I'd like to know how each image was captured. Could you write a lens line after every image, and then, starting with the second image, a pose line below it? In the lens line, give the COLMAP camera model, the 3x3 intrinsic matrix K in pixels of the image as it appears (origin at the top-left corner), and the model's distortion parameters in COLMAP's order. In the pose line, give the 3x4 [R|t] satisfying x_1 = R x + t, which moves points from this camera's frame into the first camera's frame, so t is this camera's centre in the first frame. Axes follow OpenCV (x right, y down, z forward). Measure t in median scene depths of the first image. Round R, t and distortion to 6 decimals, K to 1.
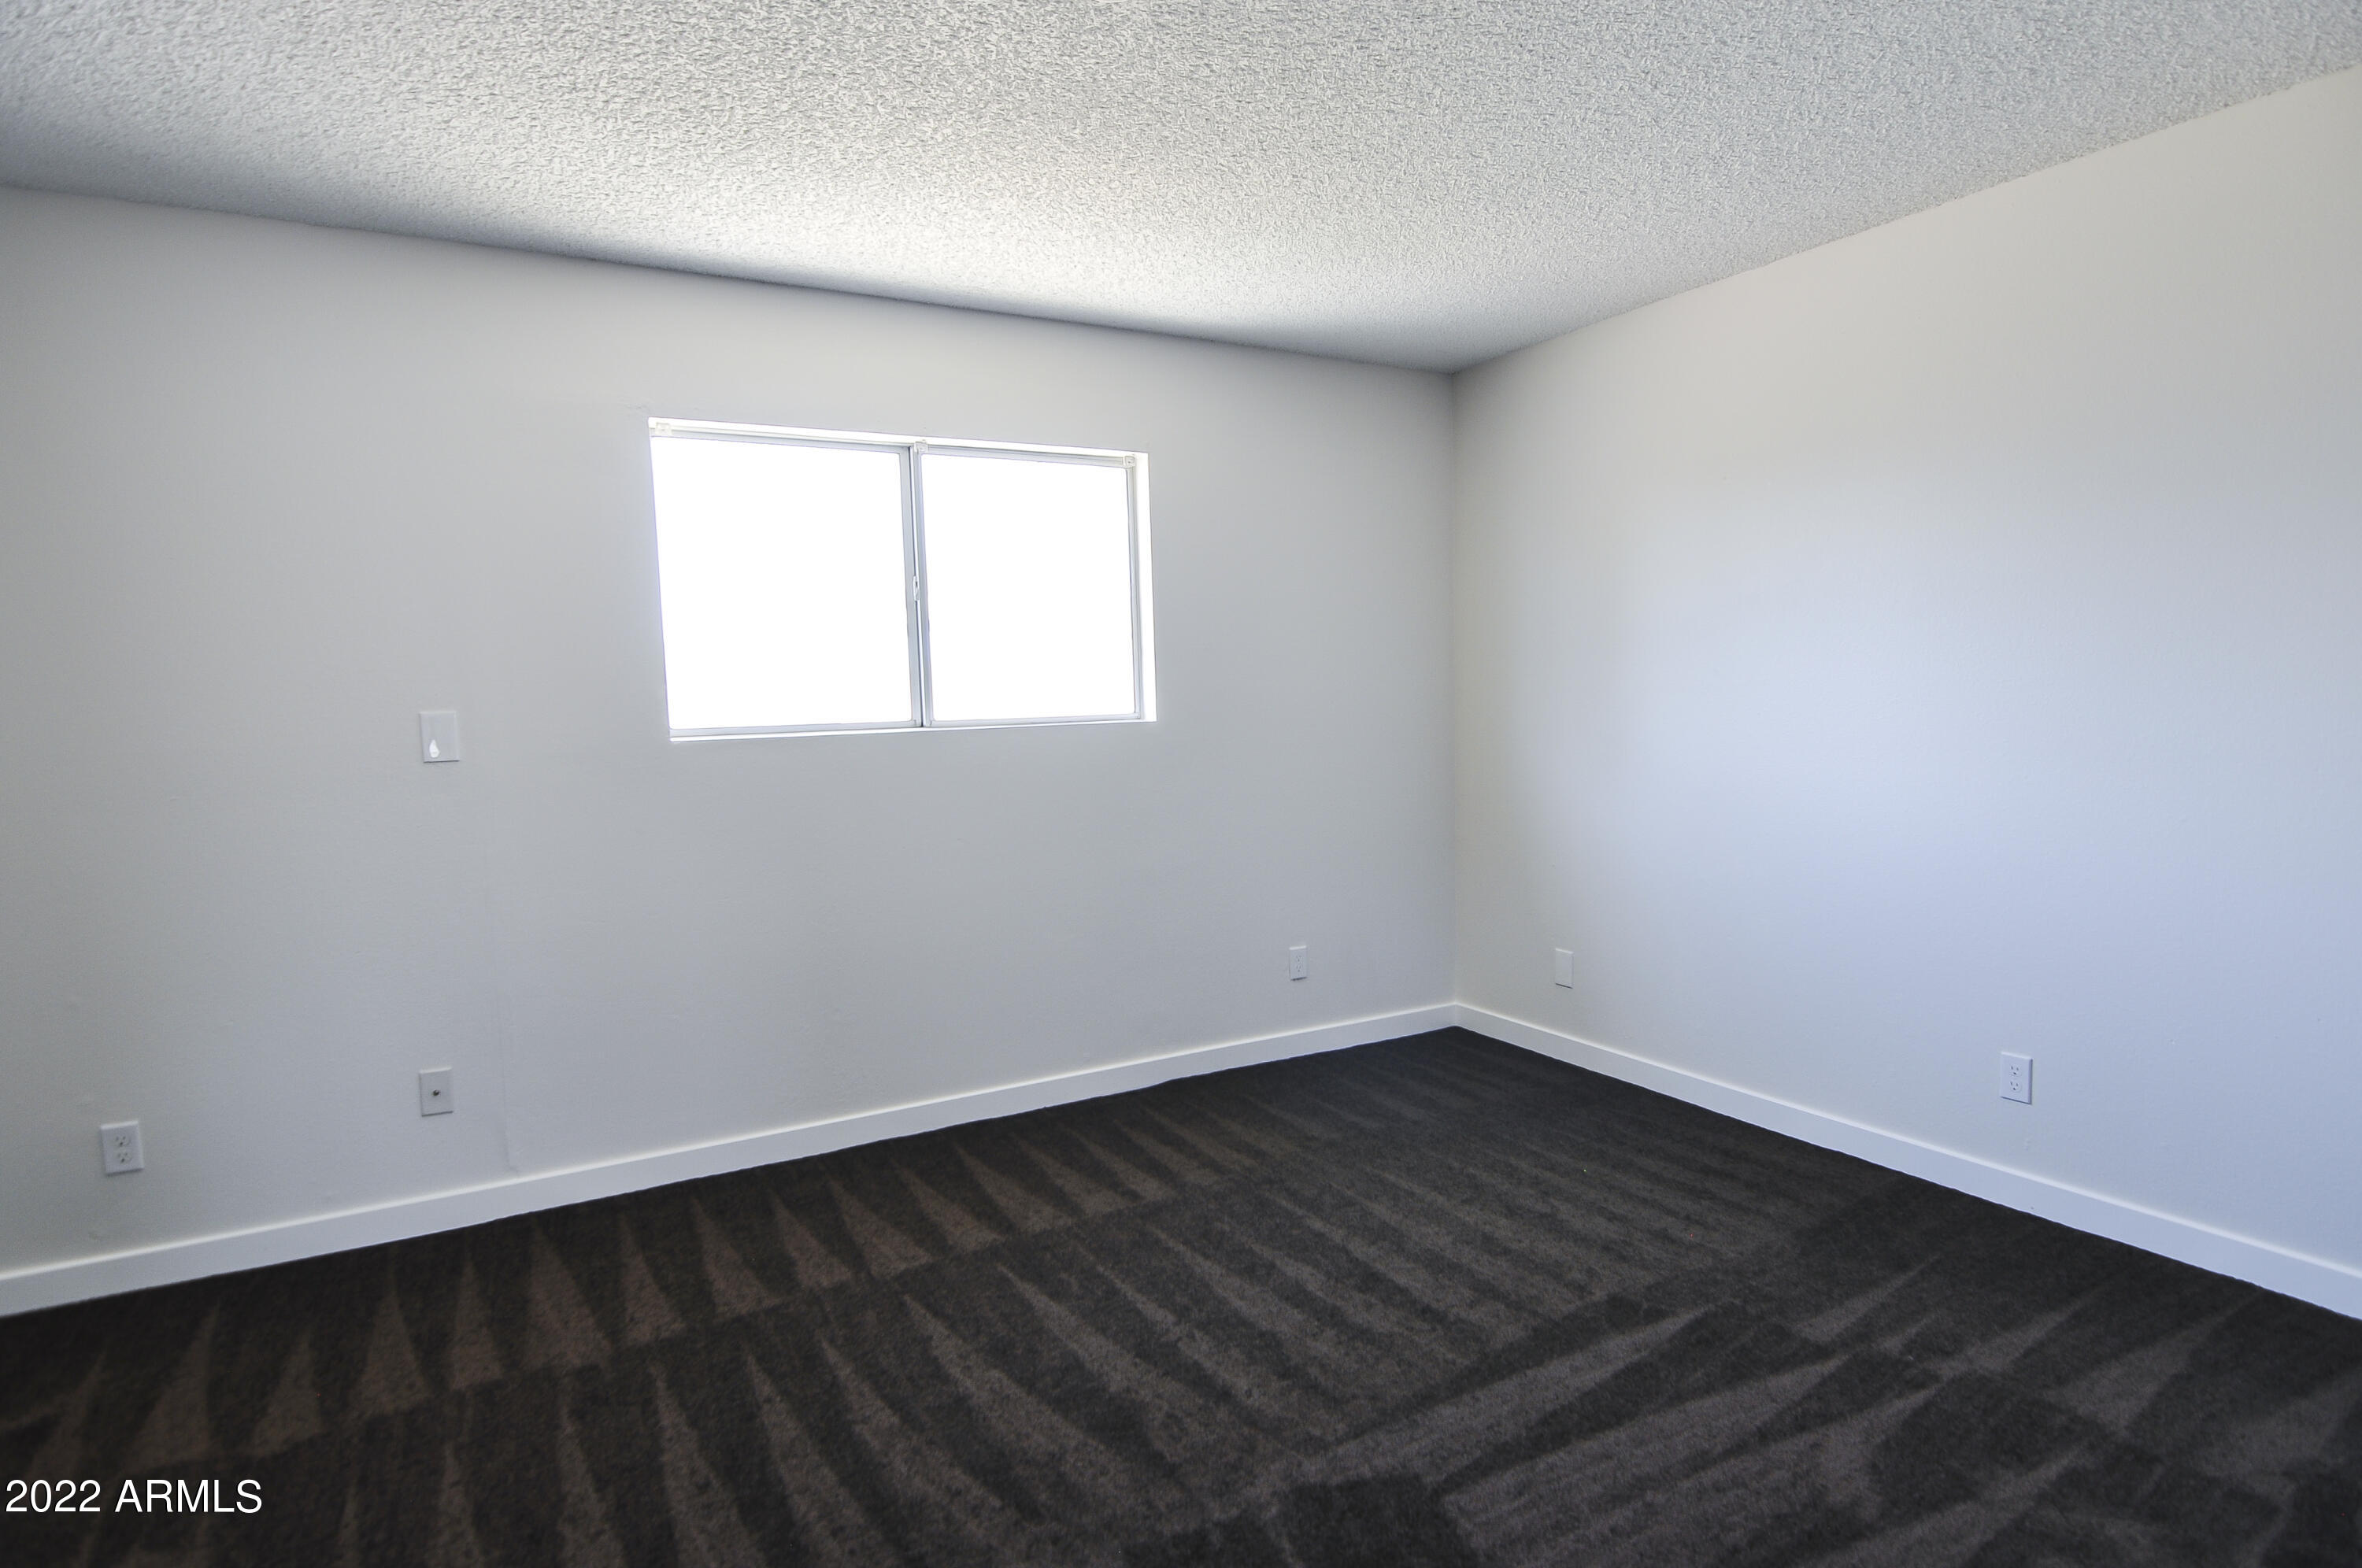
lens RADIAL K [[1187.5, 0, 1186.2], [0, 1187.5, 793.5], [0, 0, 1]] dist [-0.002438, -0.012307]
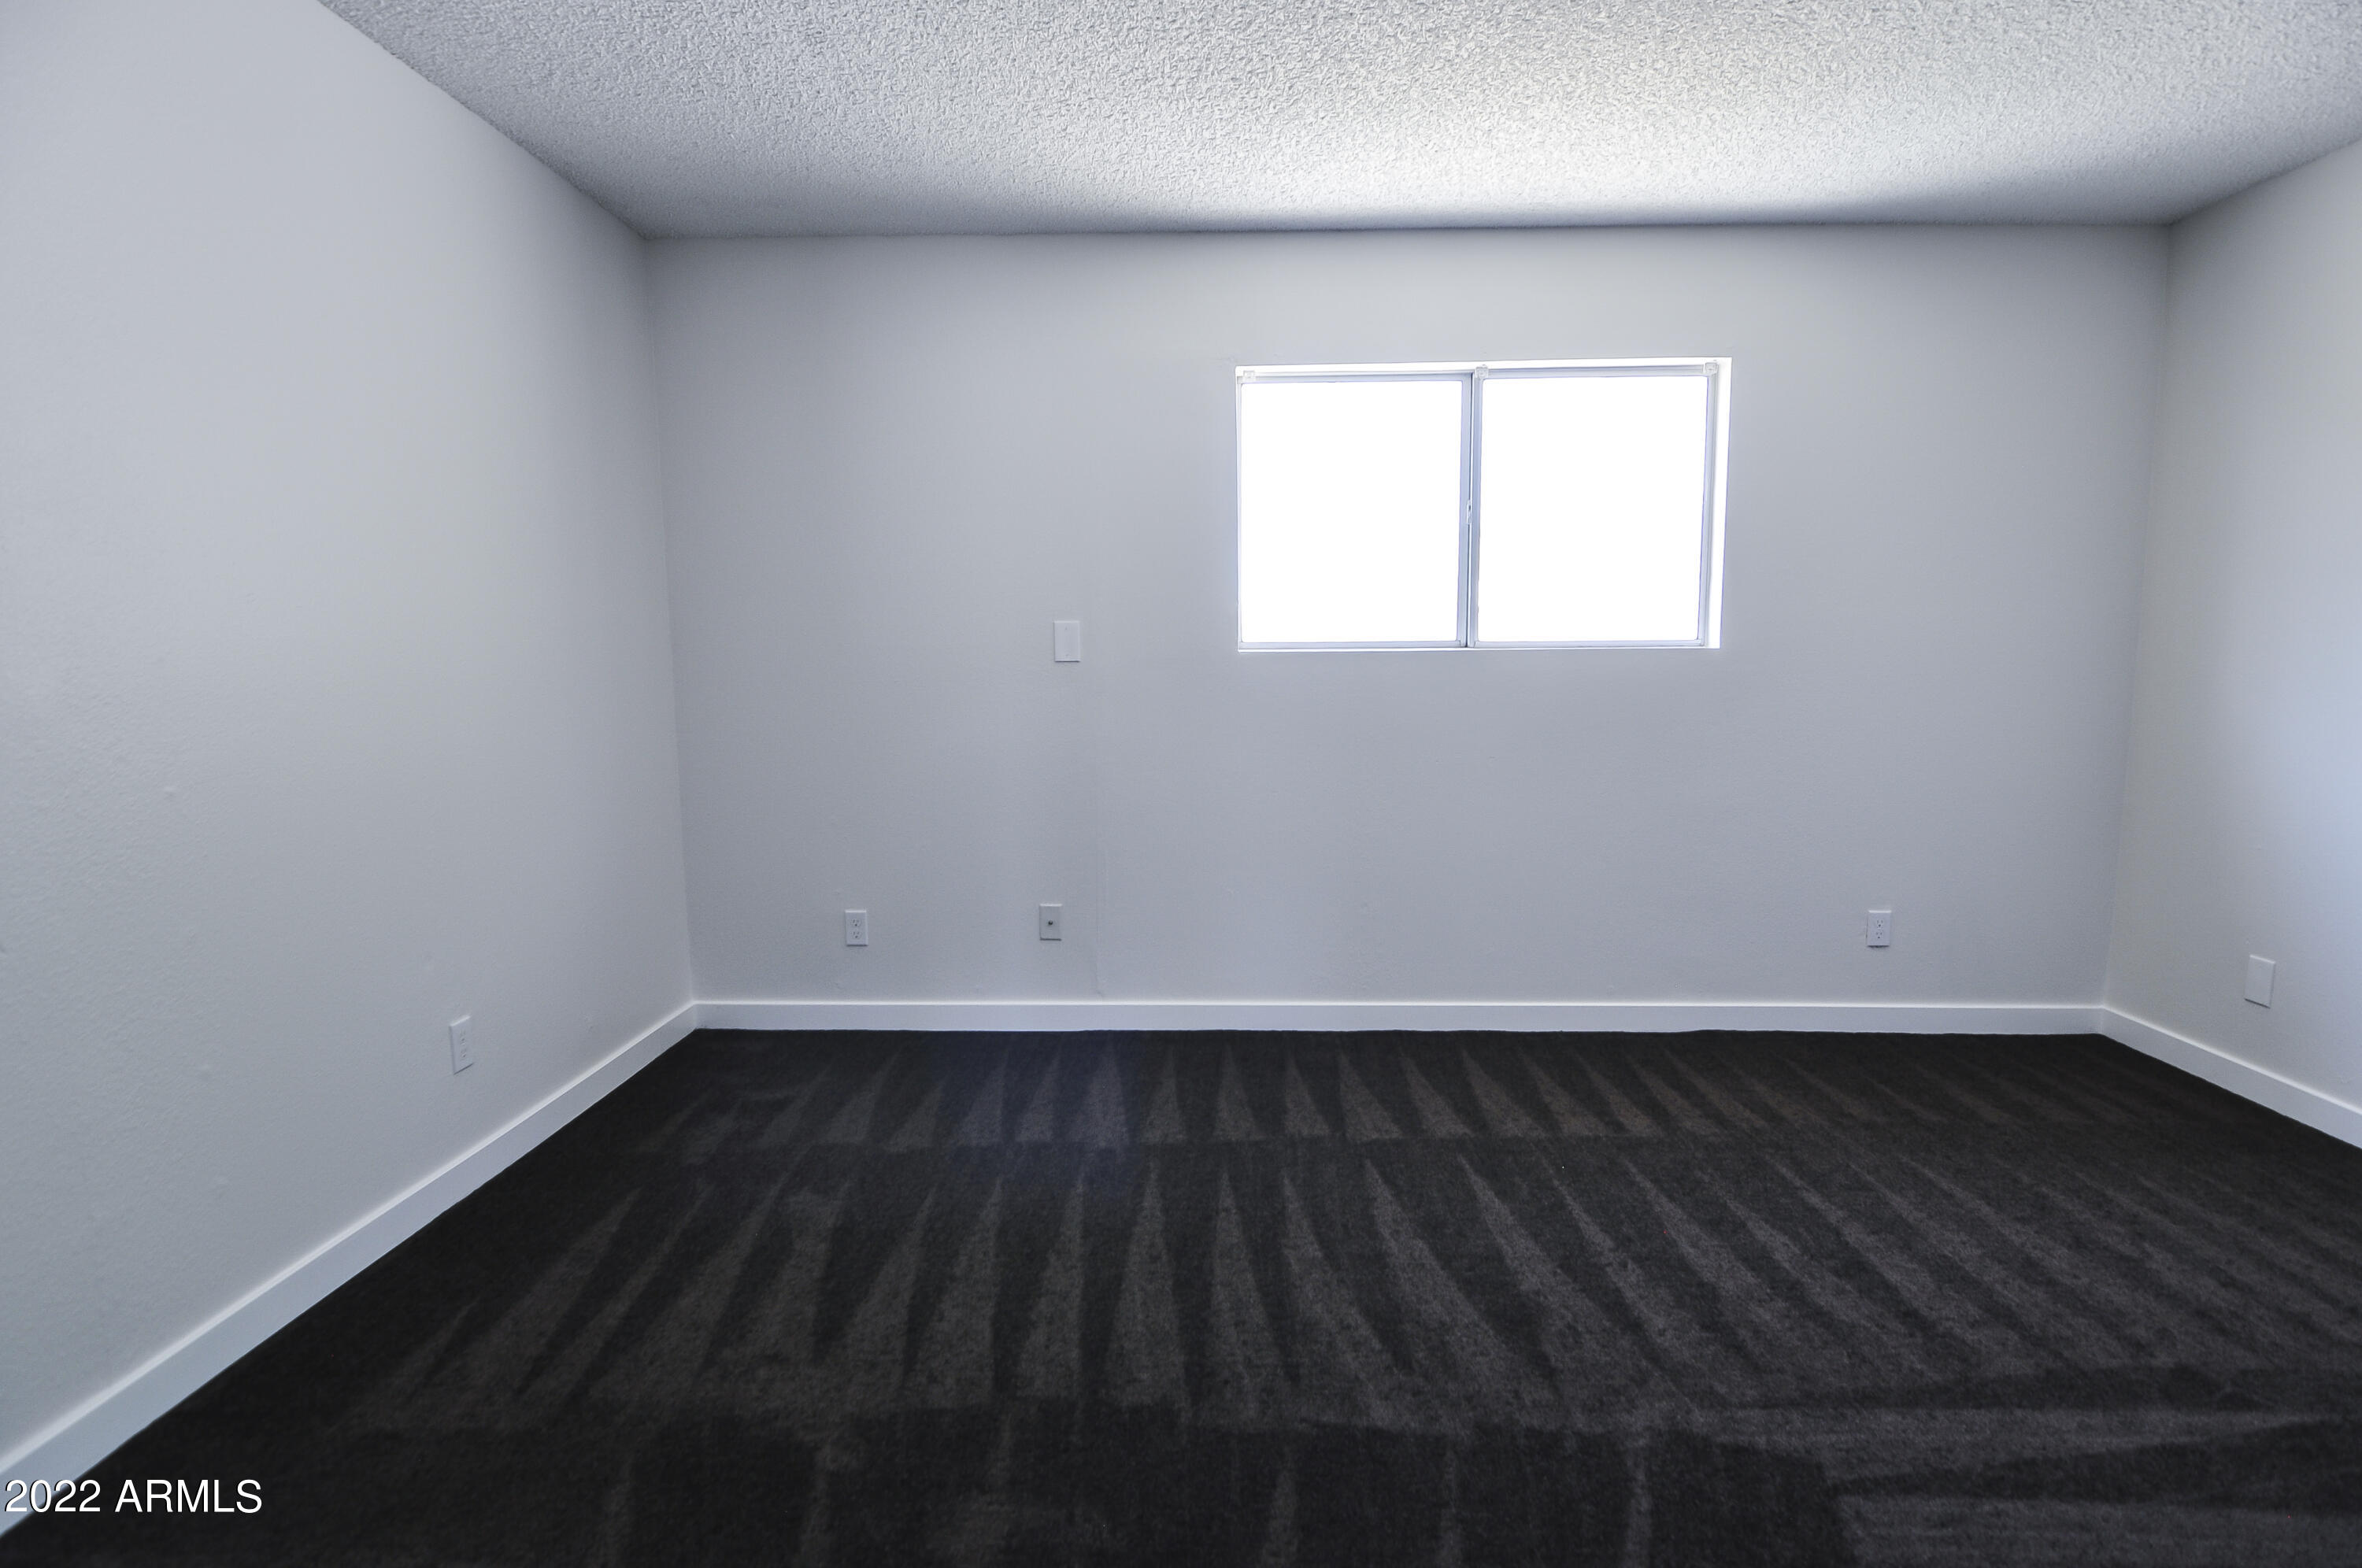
lens RADIAL K [[1153.2, 0, 1216.9], [0, 1153.2, 788.6], [0, 0, 1]] dist [-0.004658, -0.010152]
pose [[0.865899, 0.081769, -0.493491, 0.140735], [-0.059887, 0.996399, 0.060019, 0.028960], [0.496621, -0.022417, 0.867678, 0.021322]]
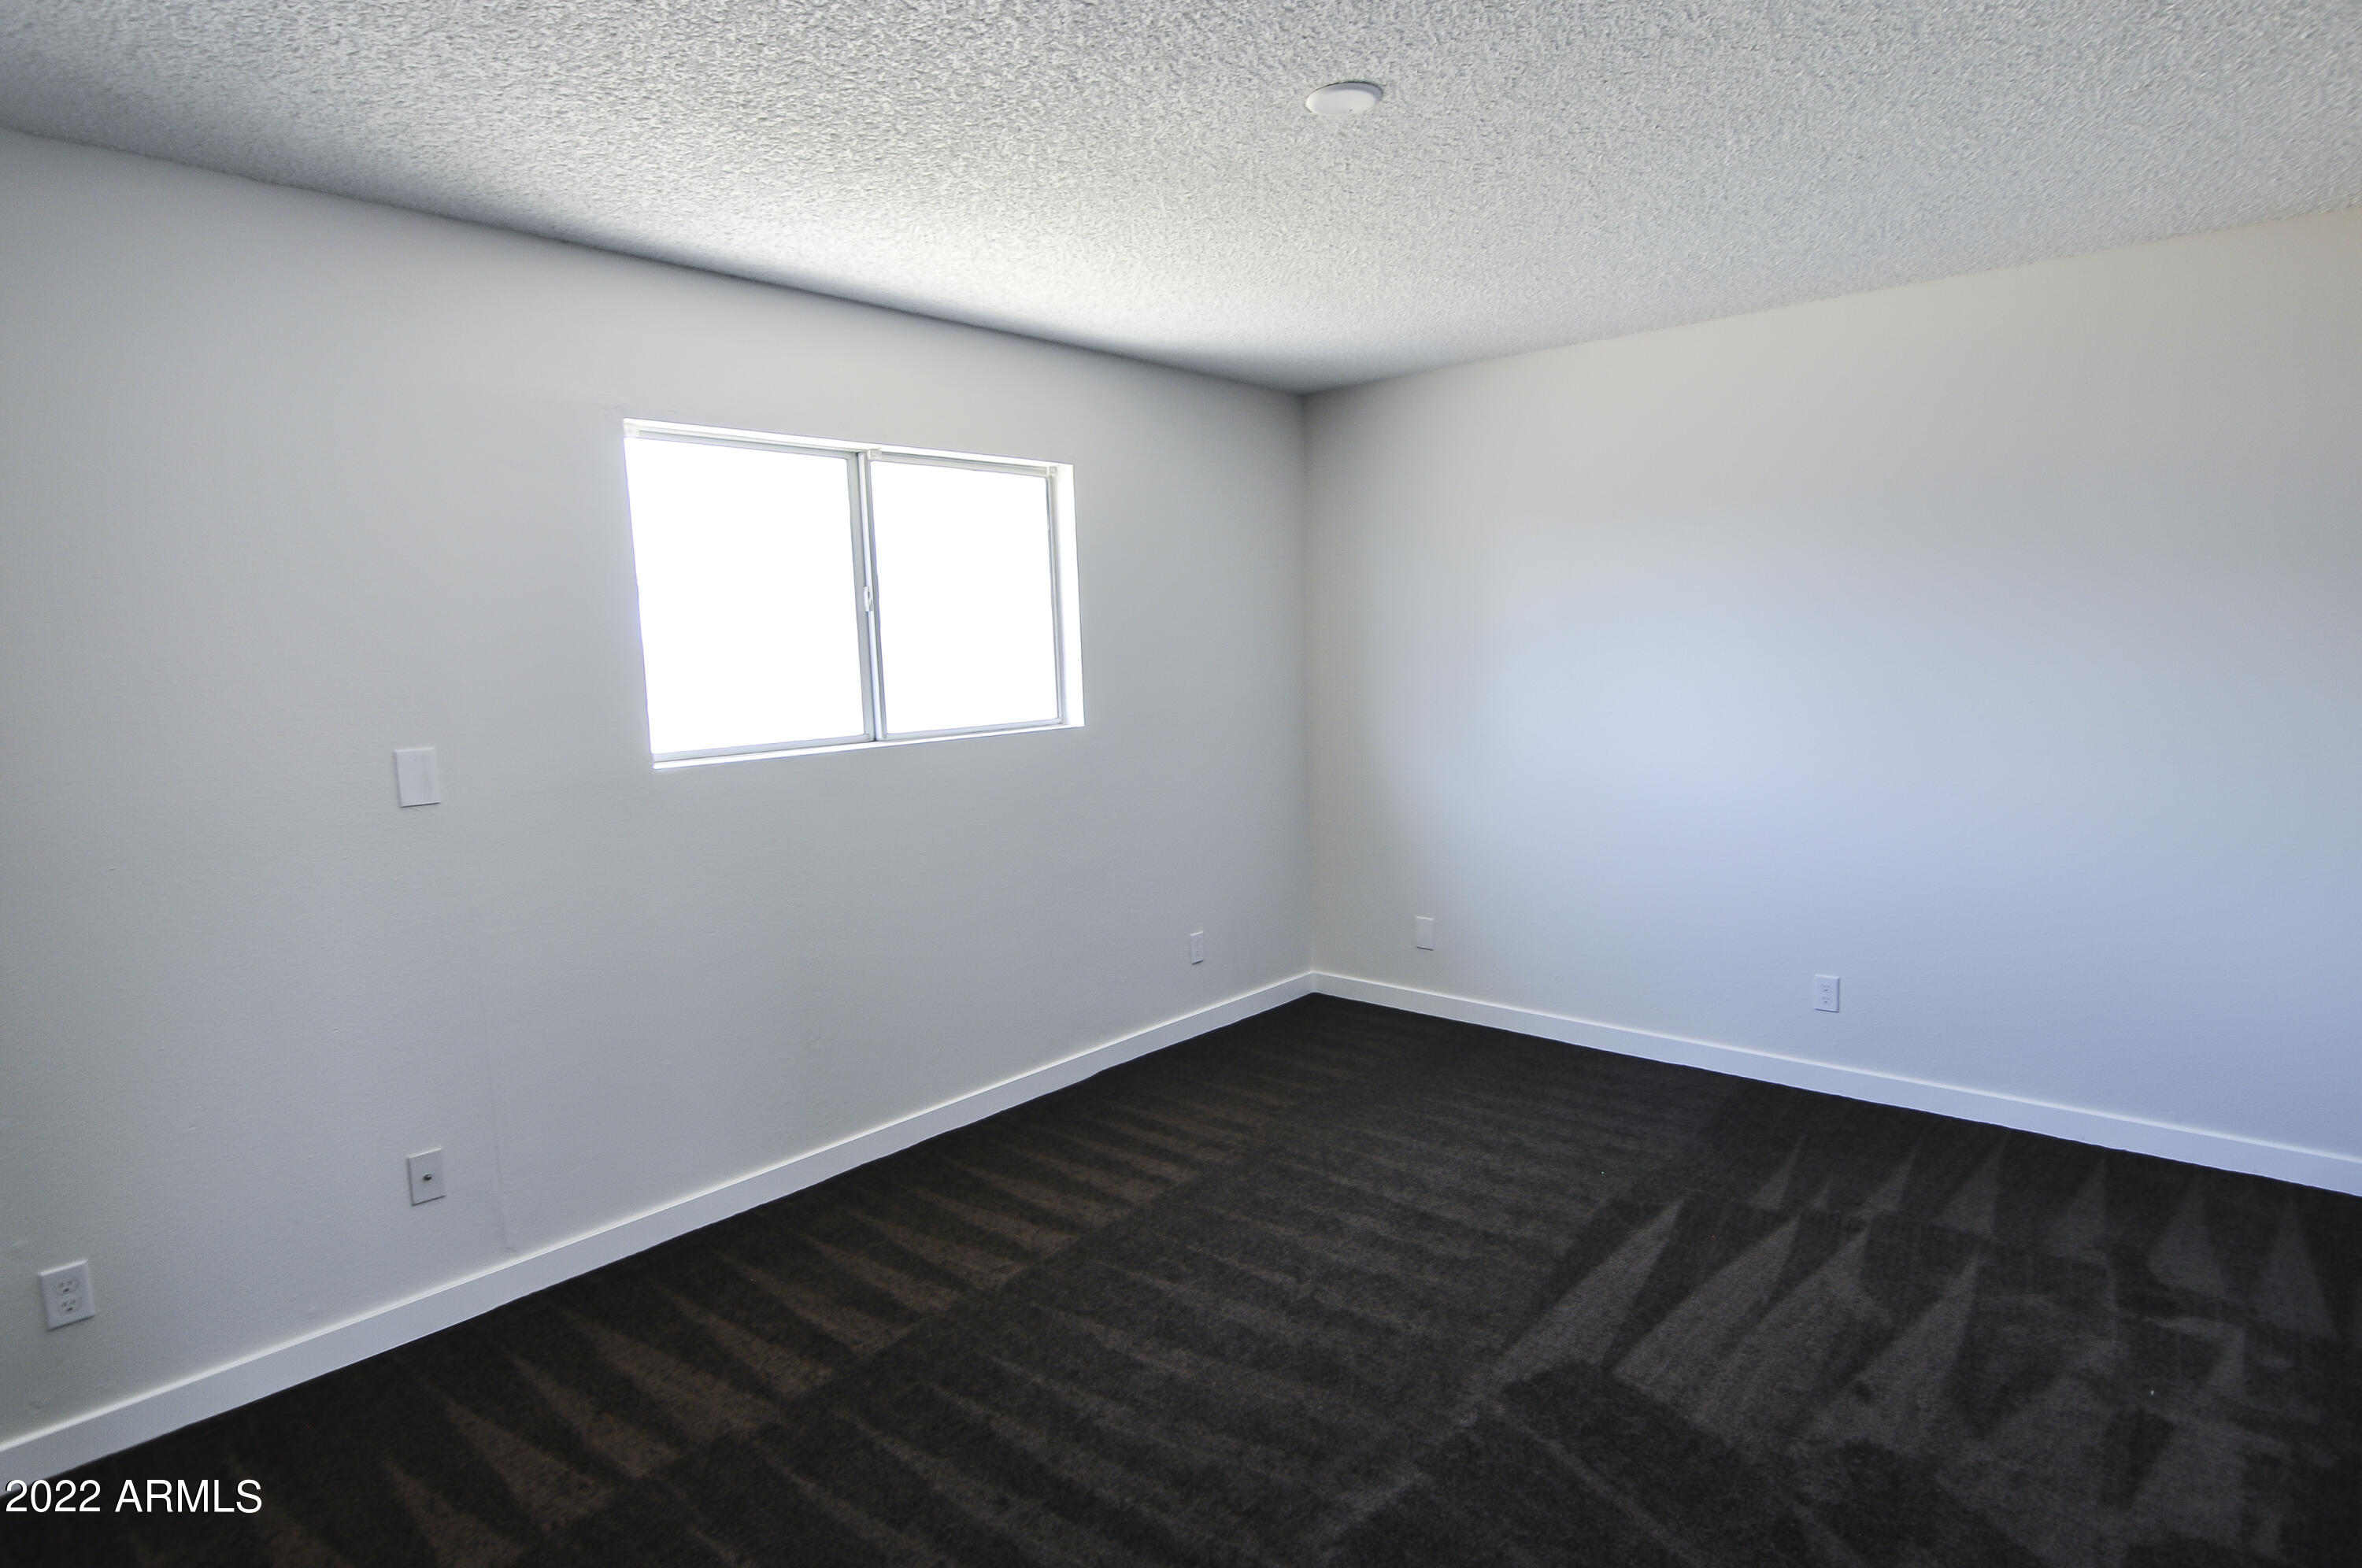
lens RADIAL K [[1215.3, 0, 1191.8], [0, 1215.3, 784.0], [0, 0, 1]] dist [-0.001118, -0.011919]
pose [[0.946560, -0.039005, 0.320160, -0.435535], [0.032663, 0.999150, 0.025159, -0.053889], [-0.320869, -0.013357, 0.947030, -0.047449]]
